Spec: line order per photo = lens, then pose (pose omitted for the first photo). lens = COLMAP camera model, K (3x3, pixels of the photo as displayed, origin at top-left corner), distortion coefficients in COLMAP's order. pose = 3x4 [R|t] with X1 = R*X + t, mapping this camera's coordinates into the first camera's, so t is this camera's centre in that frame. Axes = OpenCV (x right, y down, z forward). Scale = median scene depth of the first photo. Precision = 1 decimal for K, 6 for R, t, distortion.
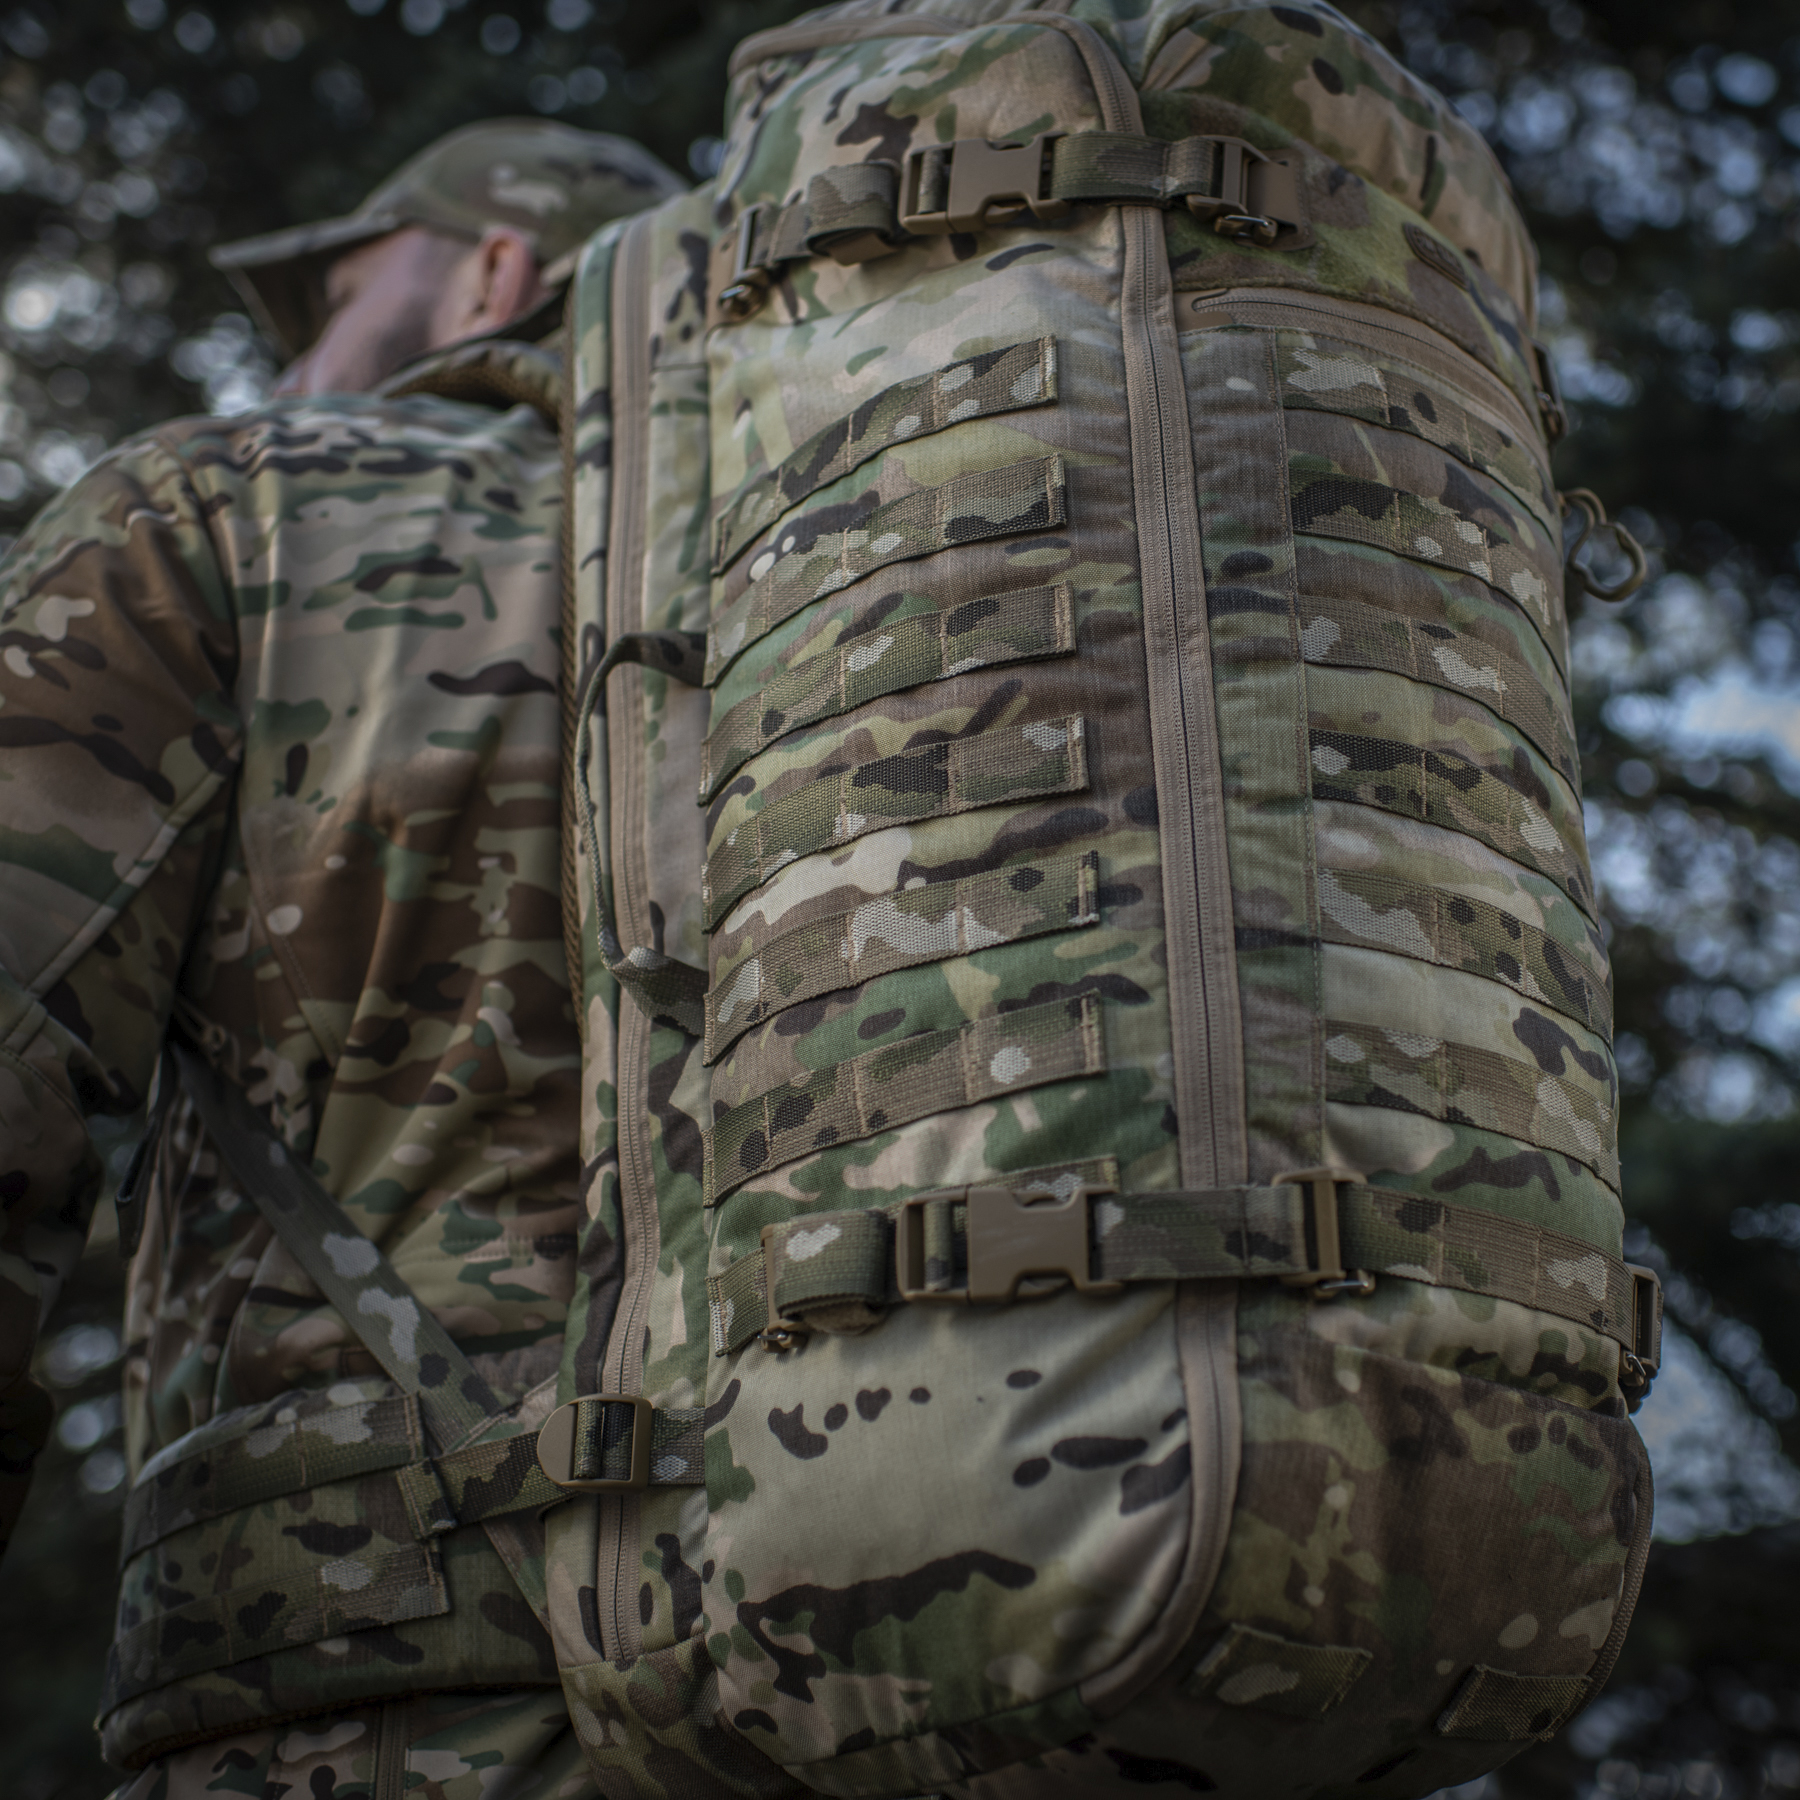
lens RADIAL K [[2757.9, 0, 1068.8], [0, 2757.9, 895.0], [0, 0, 1]] dist [-0.183717, 0.643820]
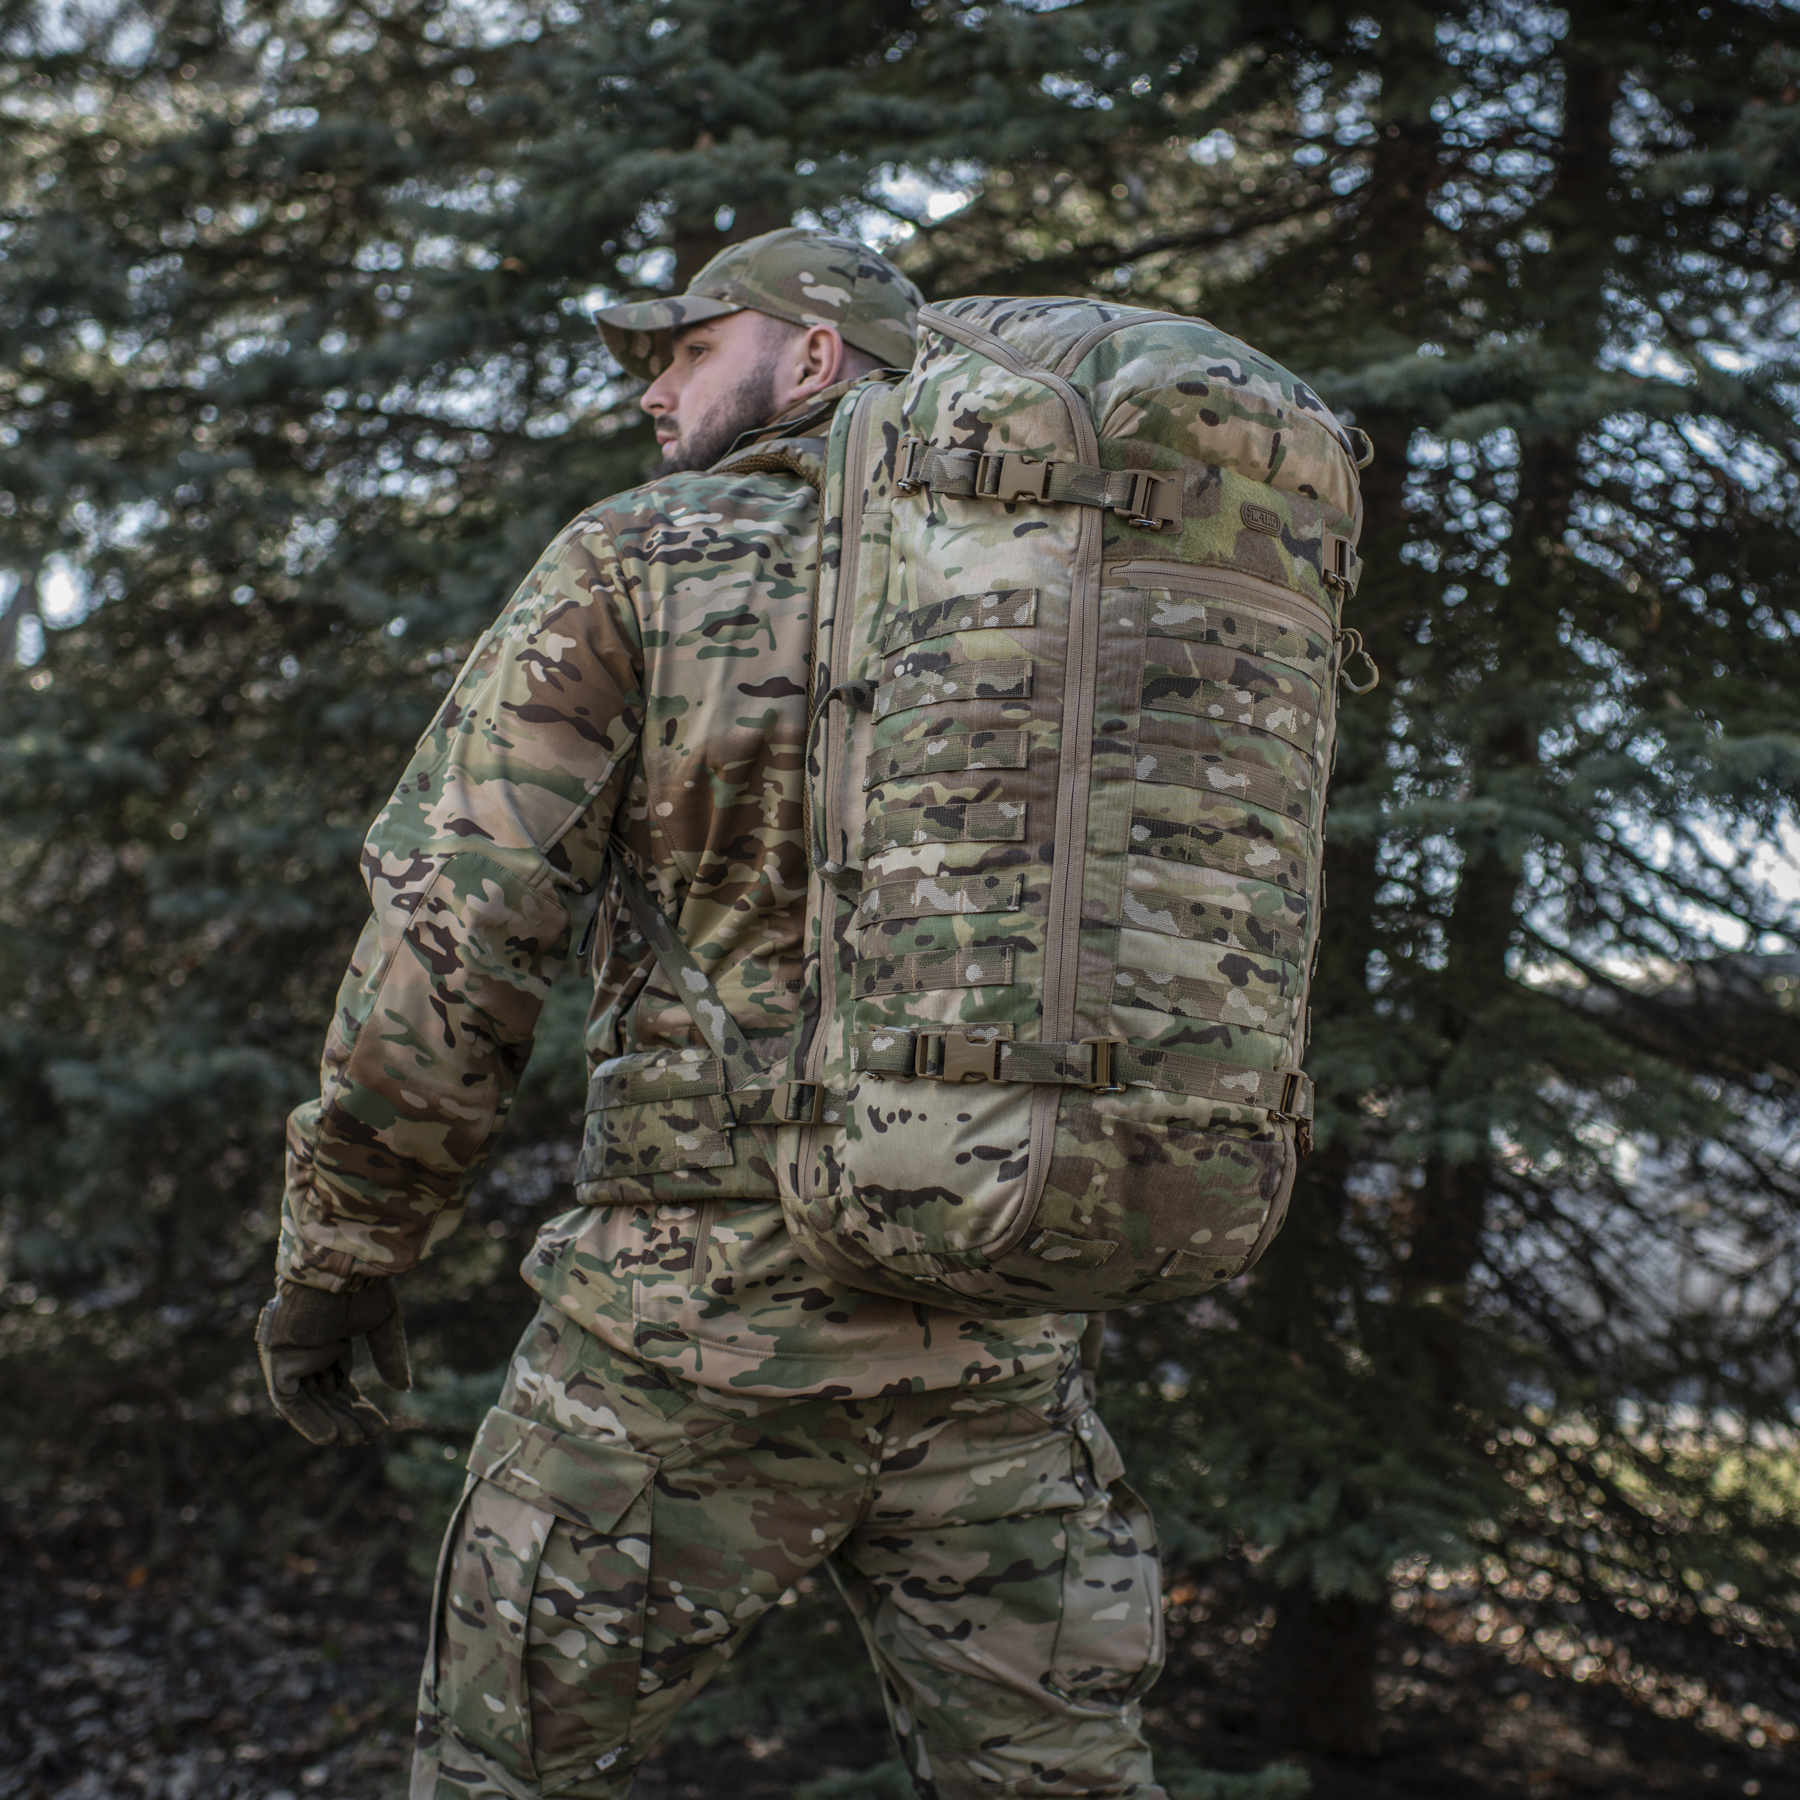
lens RADIAL K [[3004.4, 0, 941.9], [0, 3004.4, 906.6], [0, 0, 1]] dist [-0.116945, 0.027010]
pose [[0.975821, 0.087386, -0.200344, 0.396231], [-0.030614, 0.962208, 0.270588, -0.587959], [0.216418, -0.257912, 0.941618, -1.157529]]
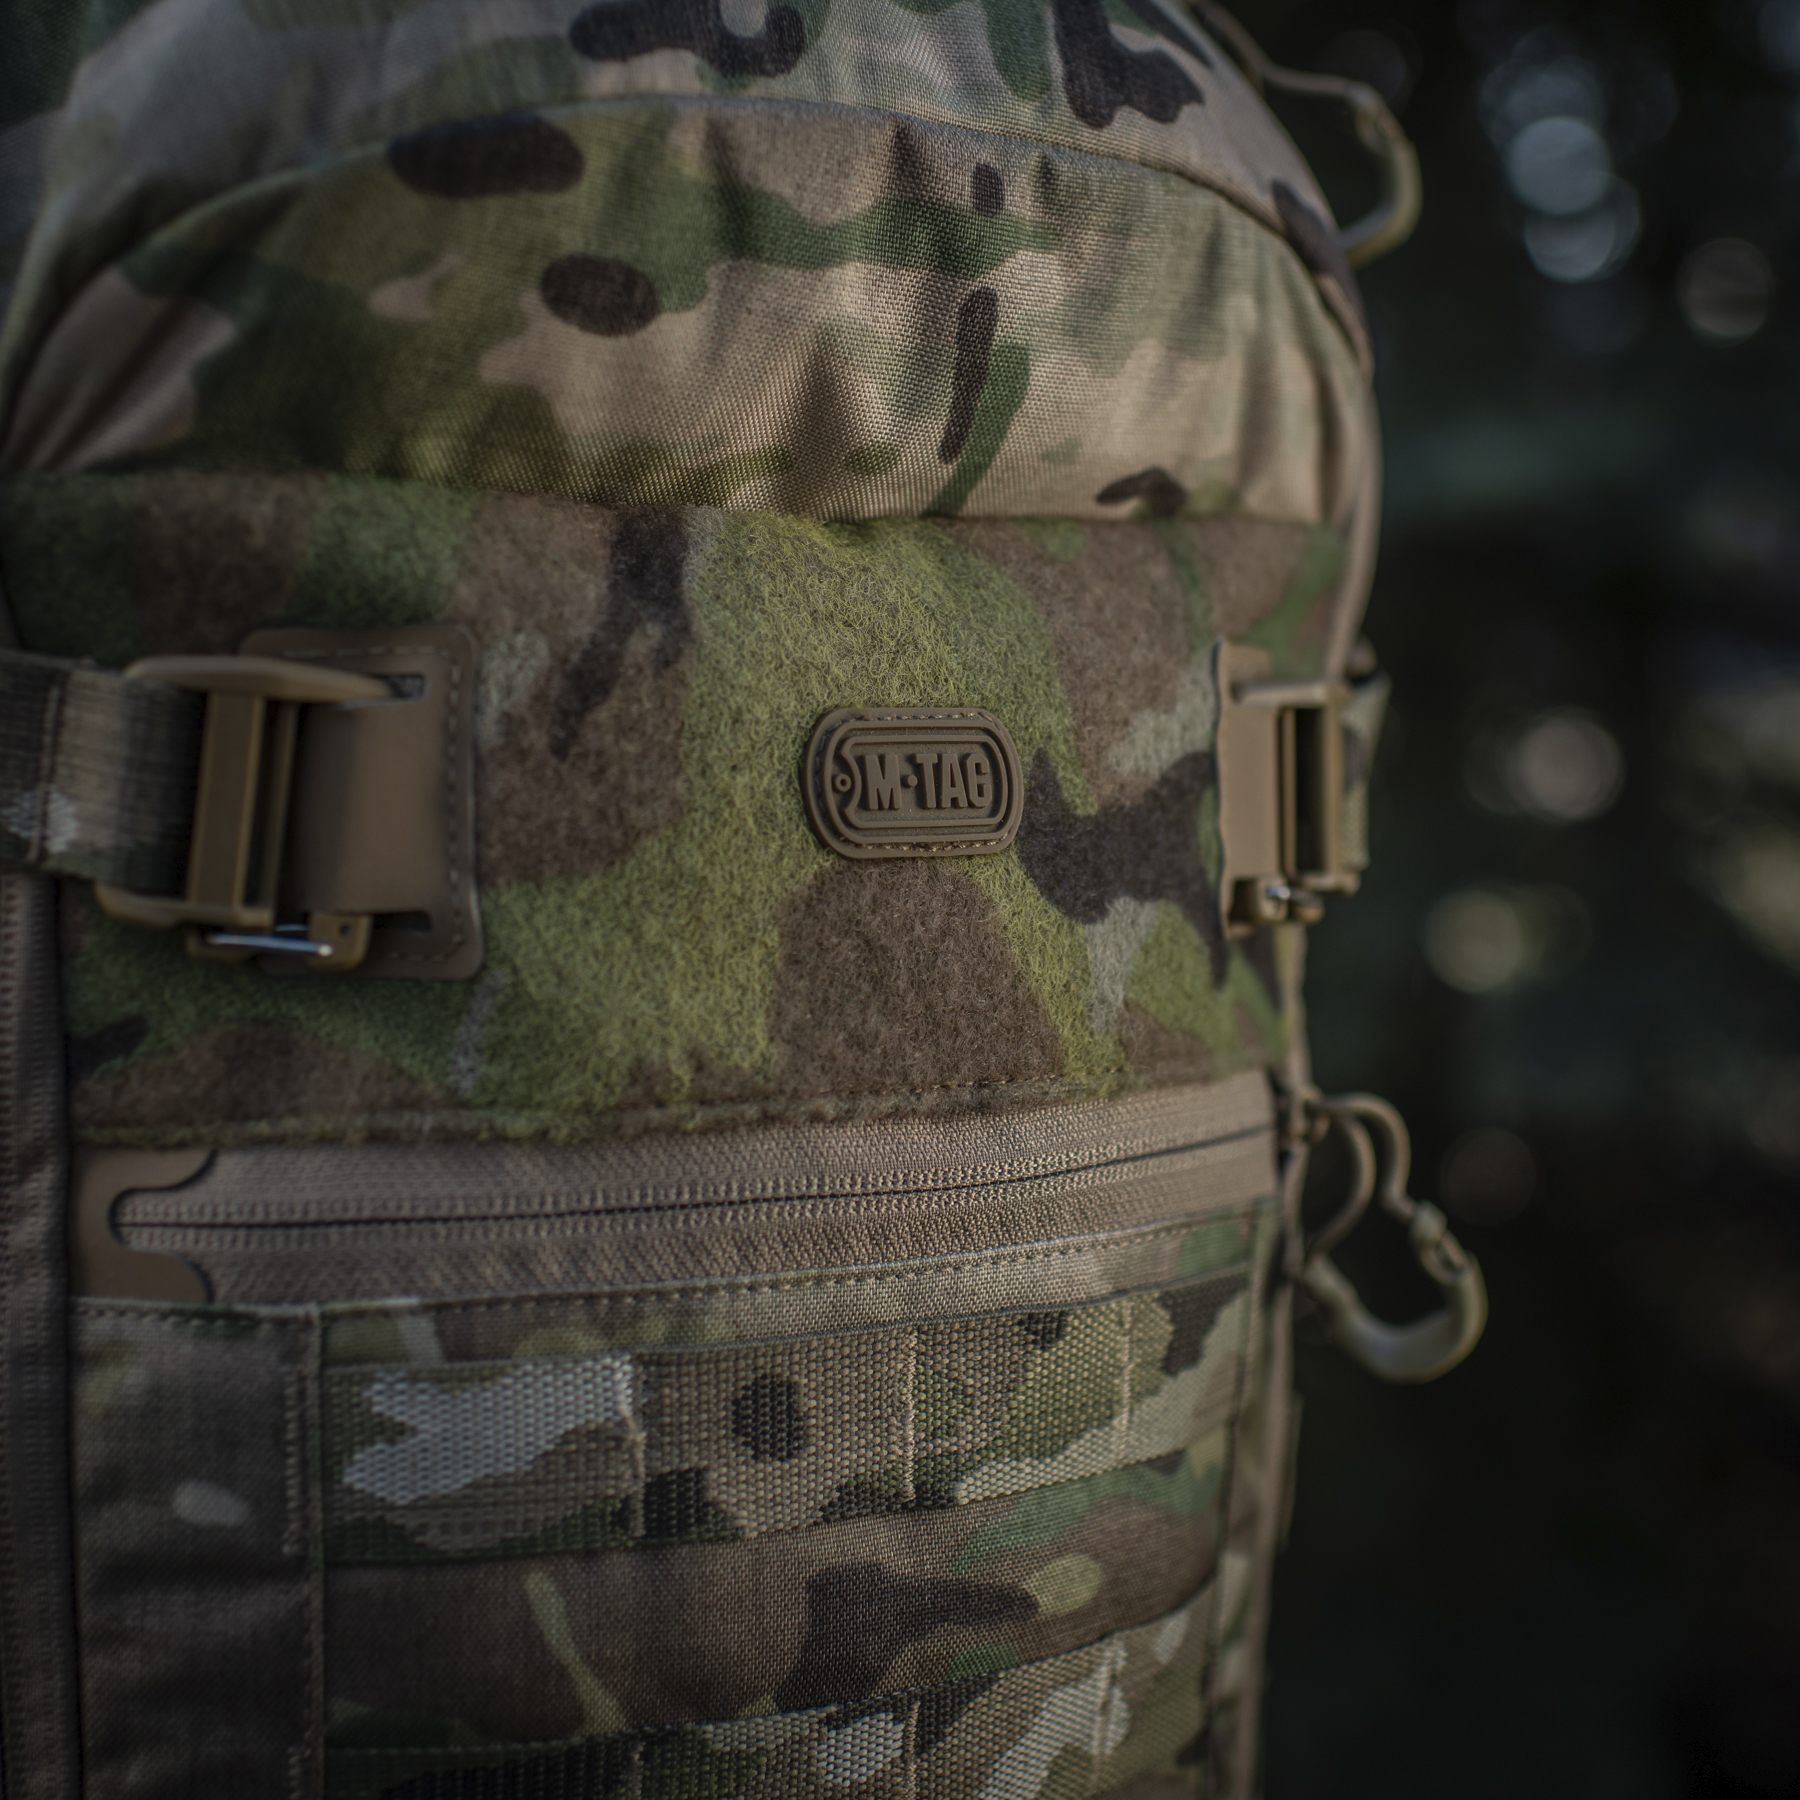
lens RADIAL K [[3307.9, 0, 901.6], [0, 3307.9, 801.1], [0, 0, 1]] dist [-0.134133, 0.091112]
pose [[0.989162, 0.069096, -0.129555, 0.212574], [0.005375, 0.864724, 0.502219, -0.506060], [0.146731, -0.497472, 0.854981, 0.699796]]
